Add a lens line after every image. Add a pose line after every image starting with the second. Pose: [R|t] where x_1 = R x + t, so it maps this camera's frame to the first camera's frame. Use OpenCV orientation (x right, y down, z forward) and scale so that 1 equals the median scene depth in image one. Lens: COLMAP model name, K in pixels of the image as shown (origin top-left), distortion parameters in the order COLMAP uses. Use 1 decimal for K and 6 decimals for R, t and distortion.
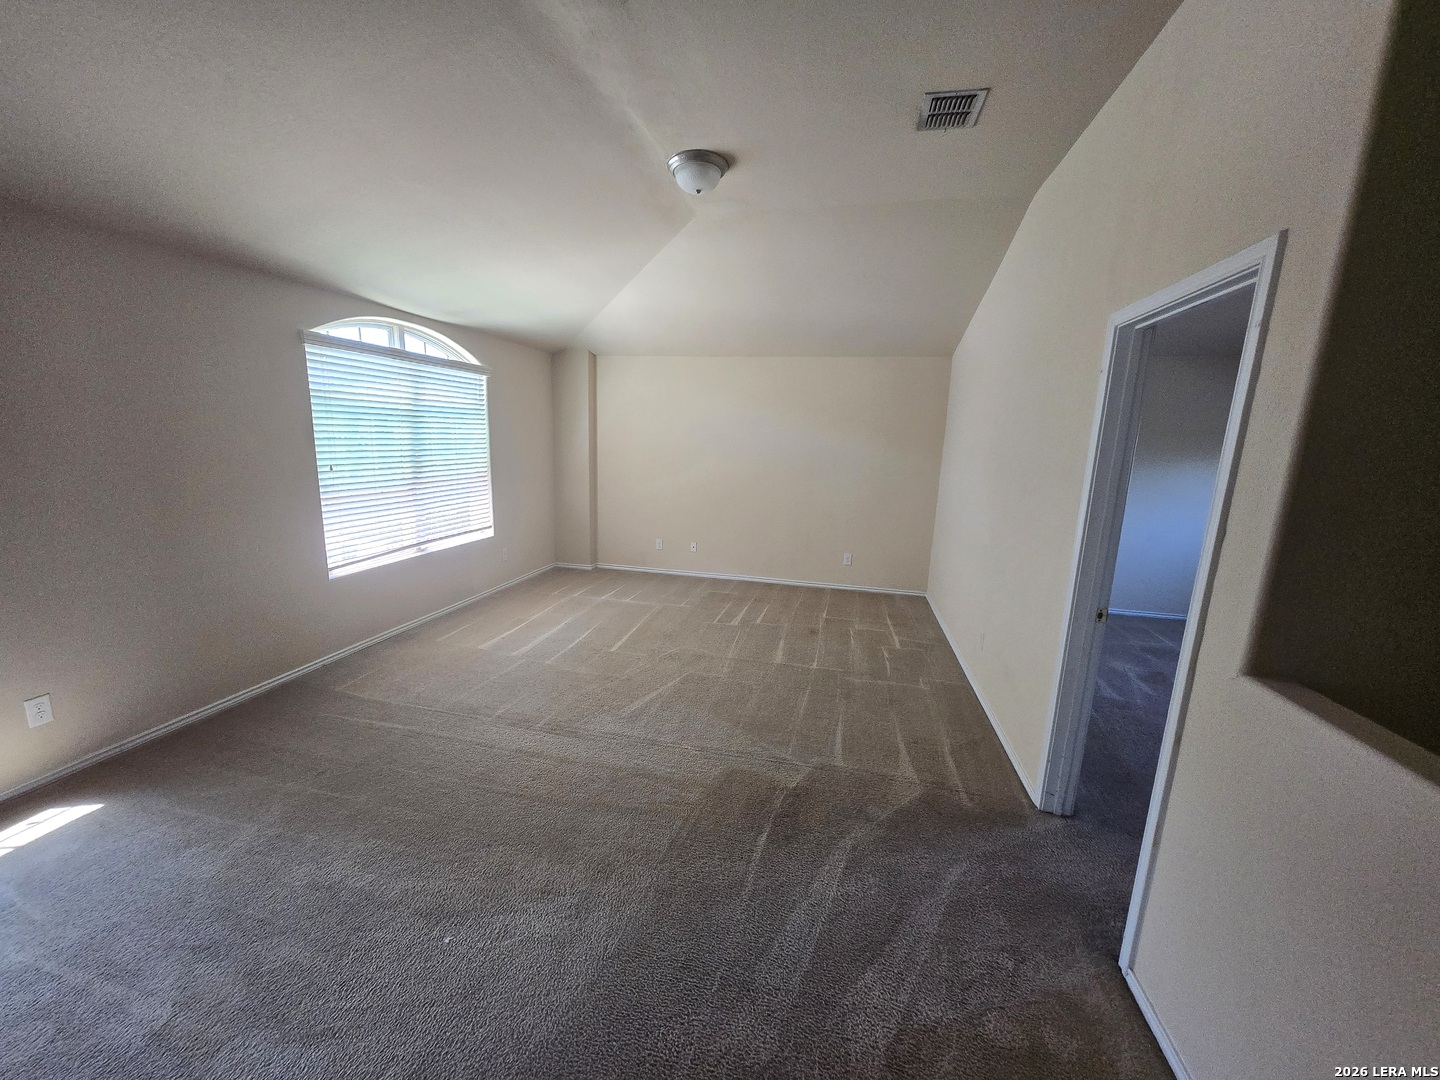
lens RADIAL K [[565.7, 0, 715.6], [0, 565.7, 544.4], [0, 0, 1]] dist [-0.001877, 0.000268]
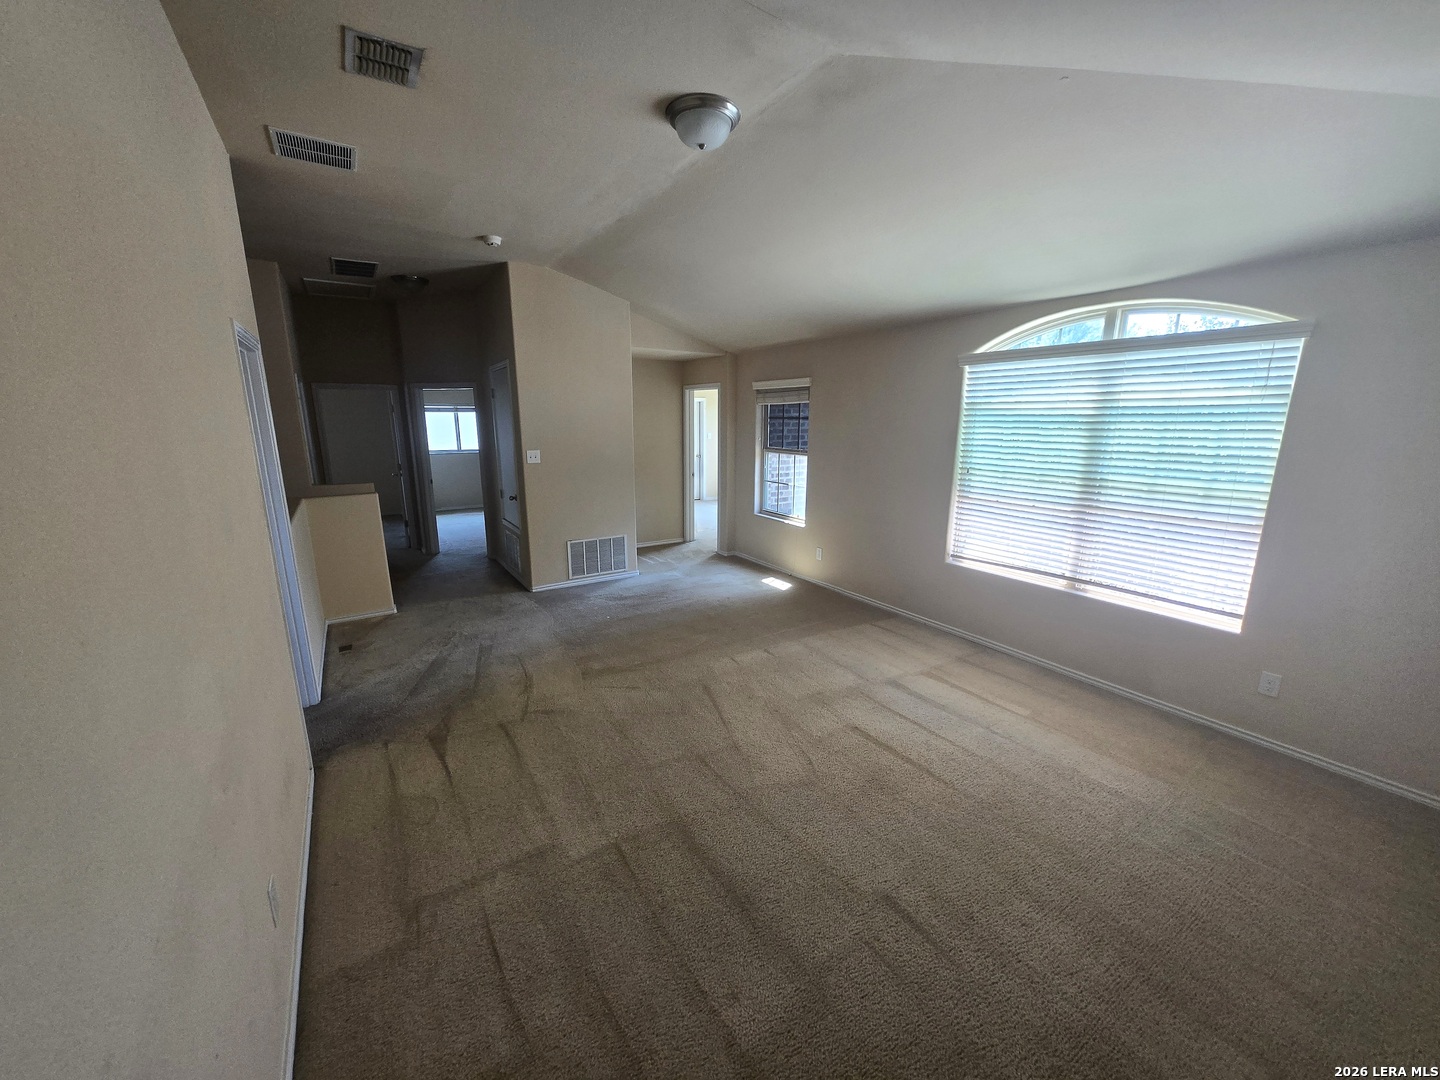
lens RADIAL K [[565.7, 0, 715.6], [0, 565.7, 544.4], [0, 0, 1]] dist [-0.001877, 0.000268]
pose [[-0.696333, 0.129484, -0.705942, 0.419850], [-0.156343, 0.932606, 0.325274, -0.242672], [0.700484, 0.336868, -0.629160, 1.188737]]
